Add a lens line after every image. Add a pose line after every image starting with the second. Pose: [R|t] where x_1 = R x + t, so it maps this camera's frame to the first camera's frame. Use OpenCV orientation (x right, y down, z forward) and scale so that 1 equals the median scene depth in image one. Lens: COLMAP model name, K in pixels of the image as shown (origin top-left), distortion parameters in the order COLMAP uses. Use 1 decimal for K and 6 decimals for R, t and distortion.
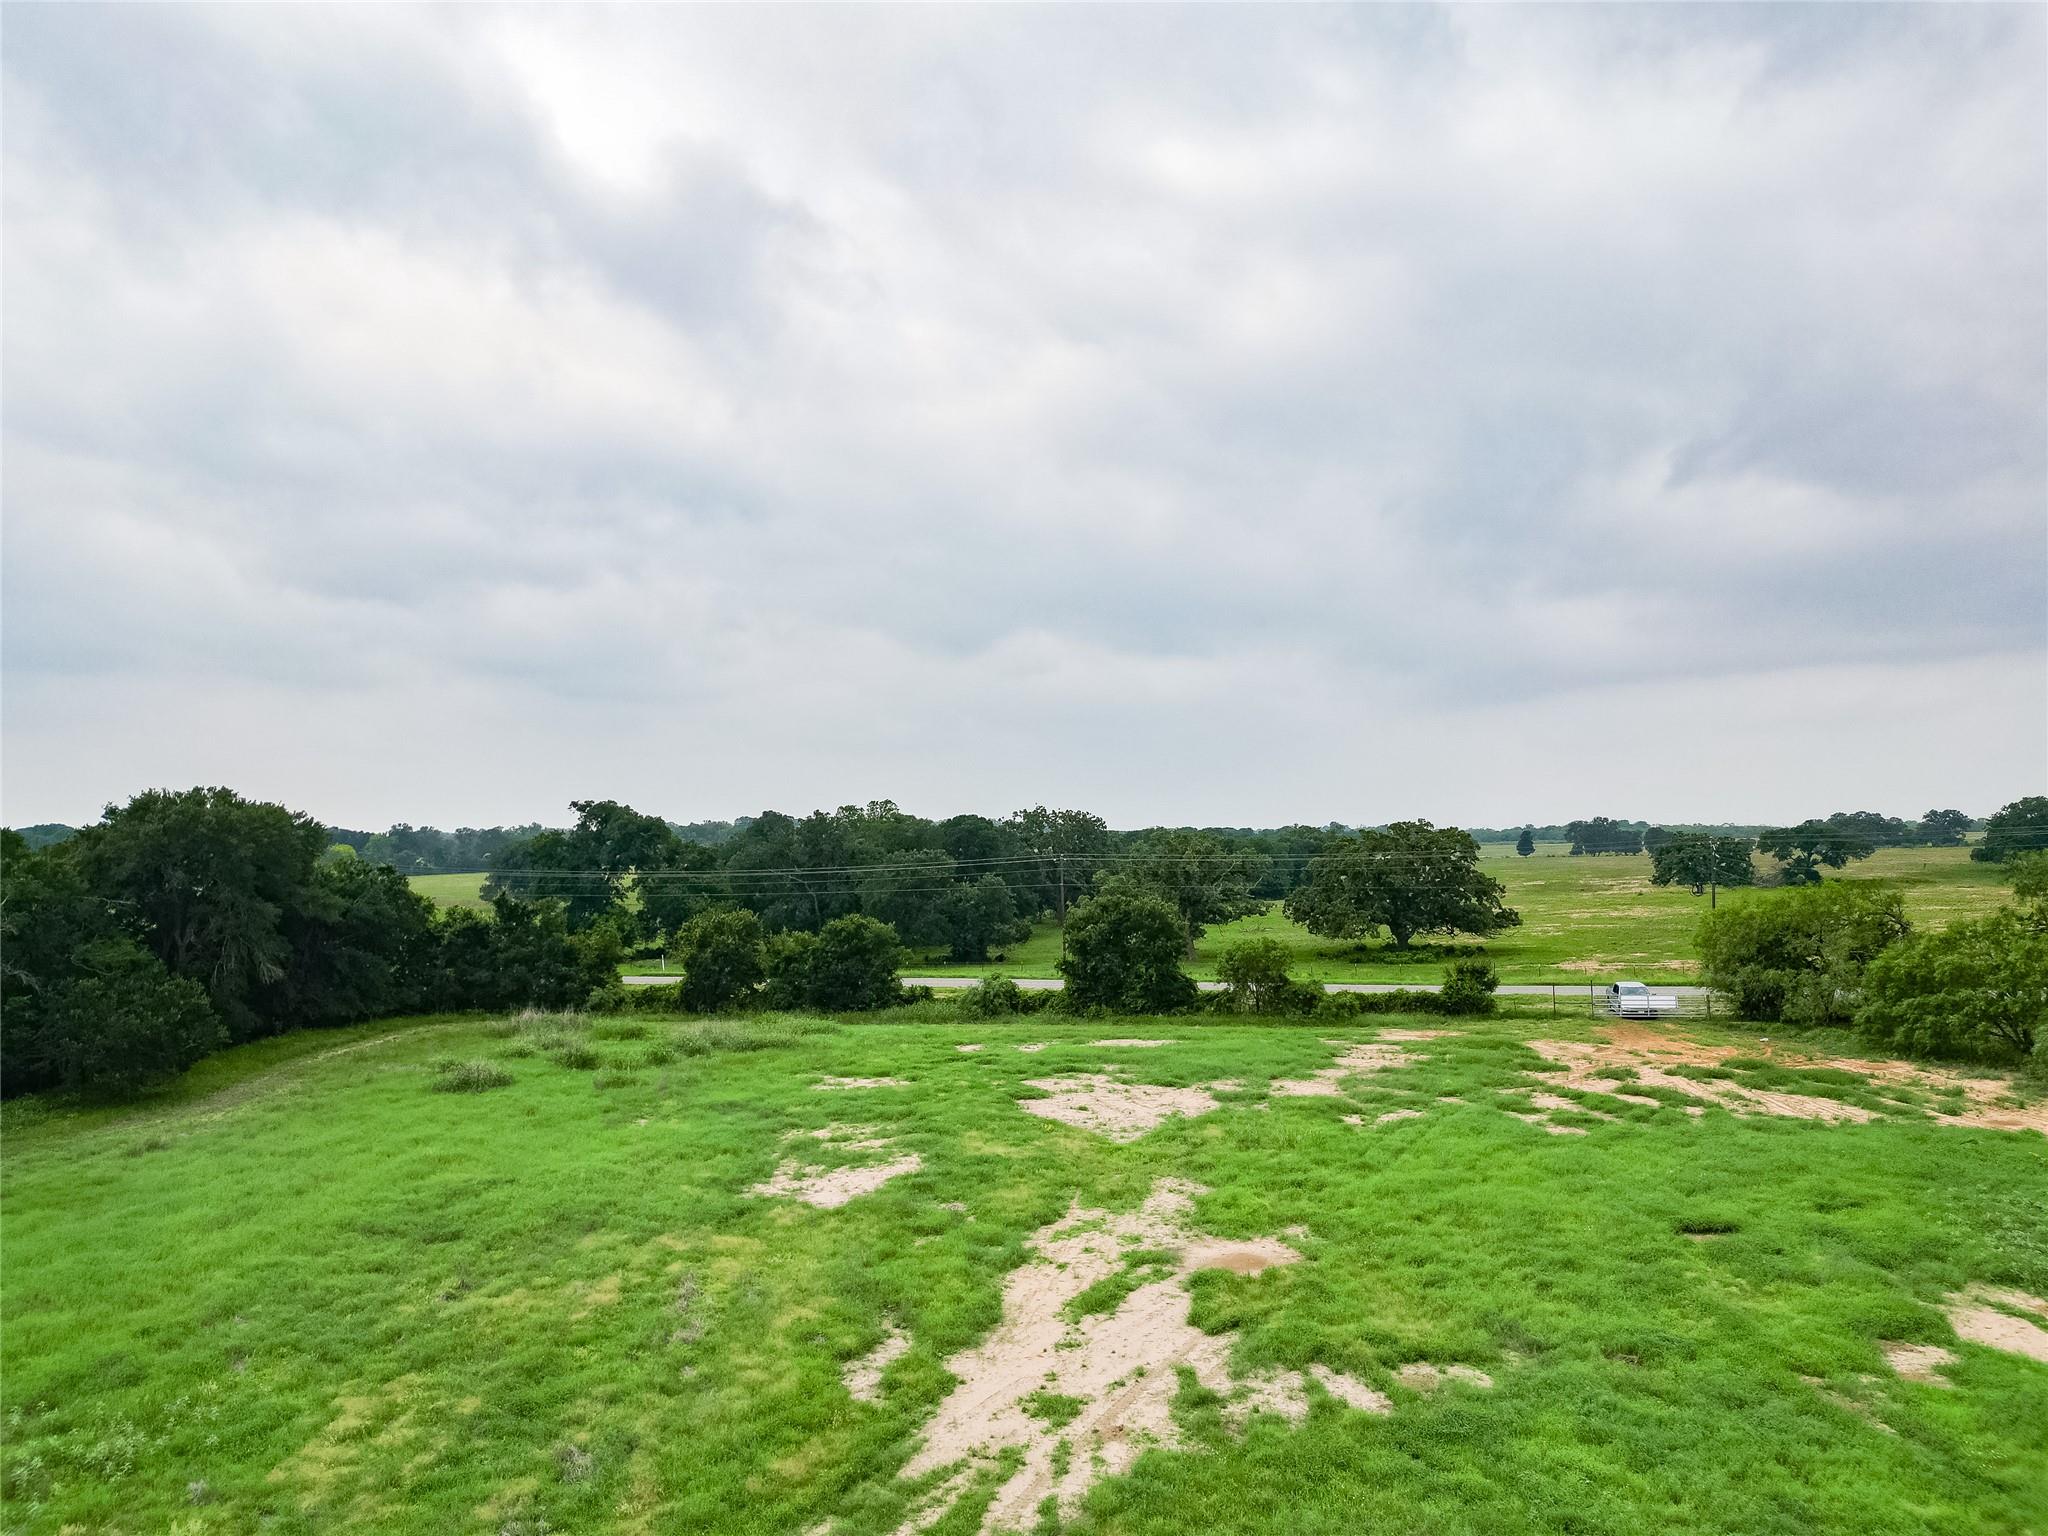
lens RADIAL K [[1427.6, 0, 1024.7], [0, 1427.6, 769.2], [0, 0, 1]] dist [0.066631, -0.060468]
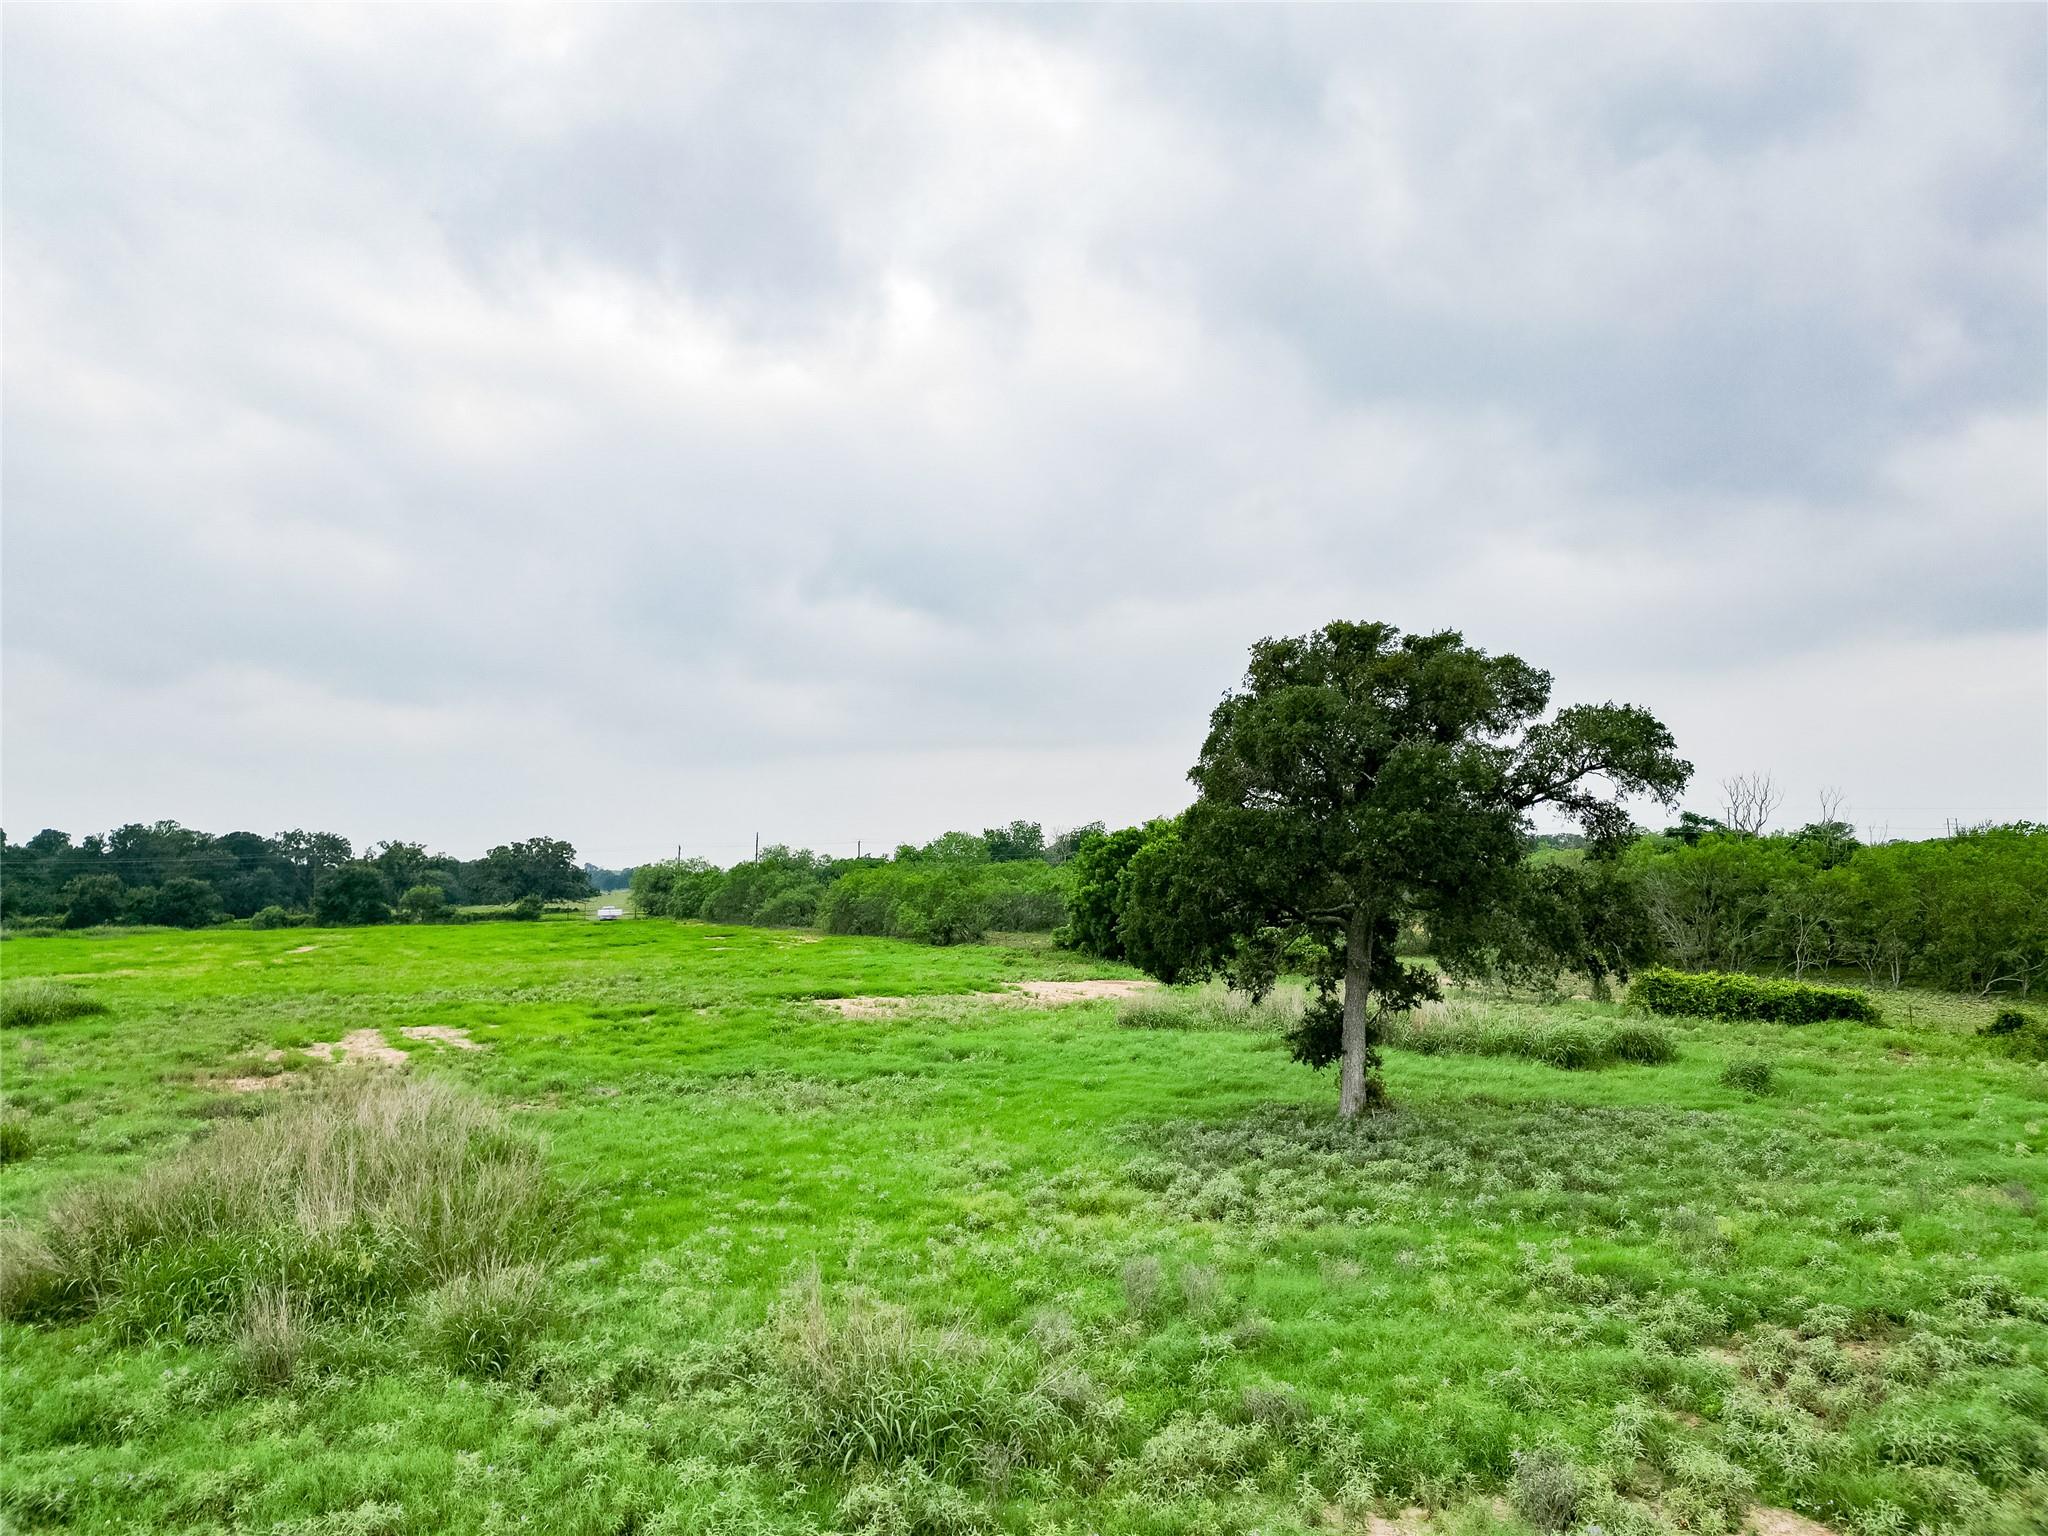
lens RADIAL K [[1427.6, 0, 1025.8], [0, 1427.6, 772.0], [0, 0, 1]] dist [0.066631, -0.060468]
pose [[0.884554, 0.045204, 0.464243, -0.032058], [-0.029734, 0.998733, -0.040595, 0.011311], [-0.465490, 0.022105, 0.884777, -0.995804]]
